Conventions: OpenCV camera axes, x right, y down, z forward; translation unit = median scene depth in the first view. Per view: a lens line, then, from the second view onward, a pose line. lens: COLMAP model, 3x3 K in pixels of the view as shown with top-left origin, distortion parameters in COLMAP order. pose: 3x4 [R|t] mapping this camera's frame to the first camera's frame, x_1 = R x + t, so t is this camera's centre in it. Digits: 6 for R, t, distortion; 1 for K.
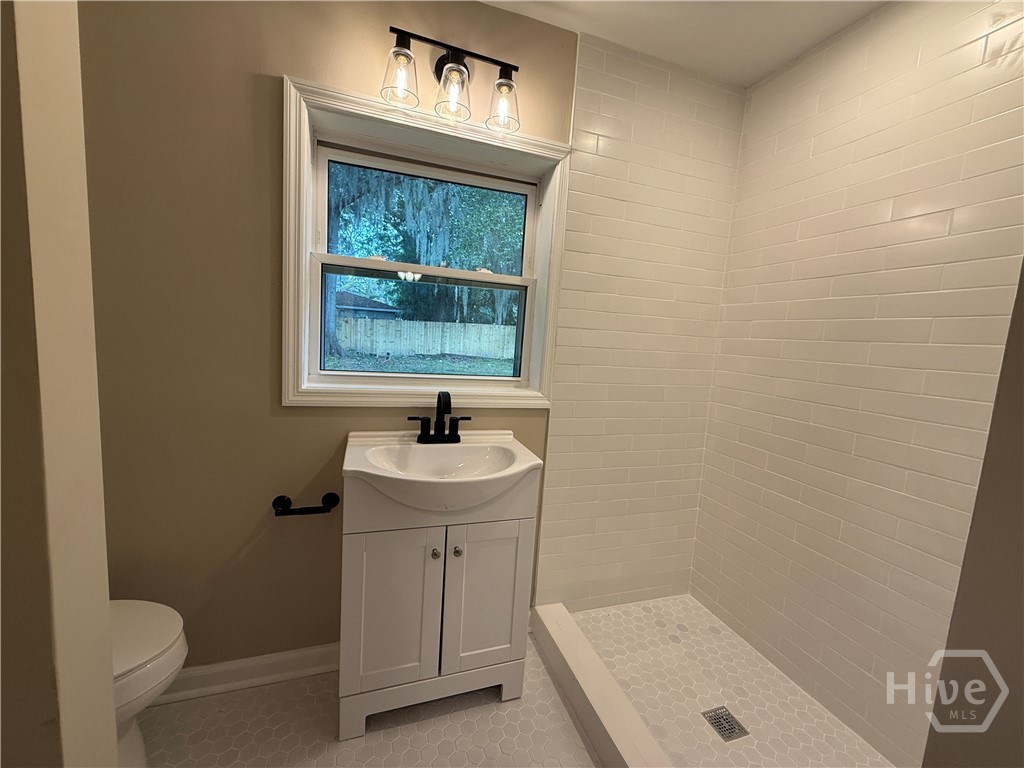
lens RADIAL K [[409.1, 0, 510.0], [0, 409.1, 384.6], [0, 0, 1]] dist [-0.000767, -0.000106]
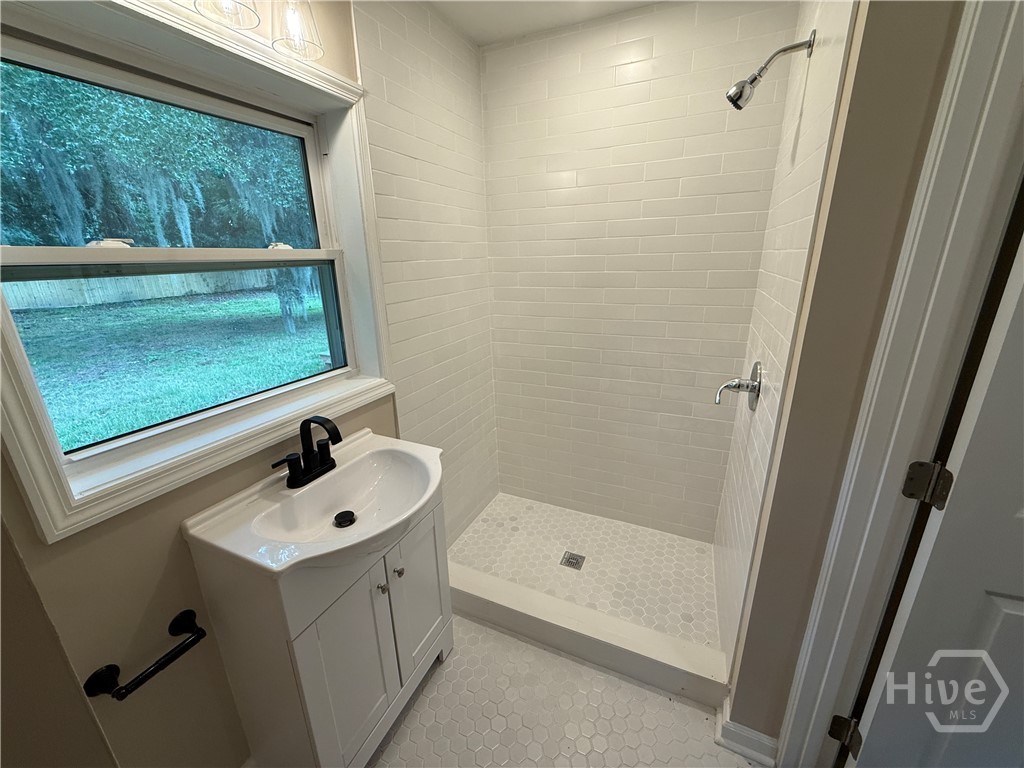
lens RADIAL K [[409.1, 0, 510.0], [0, 409.1, 384.6], [0, 0, 1]] dist [-0.000767, -0.000106]
pose [[0.682813, -0.293642, 0.668985, -0.375587], [0.148298, 0.952318, 0.266643, -0.182227], [-0.715384, -0.082858, 0.693802, 0.156832]]
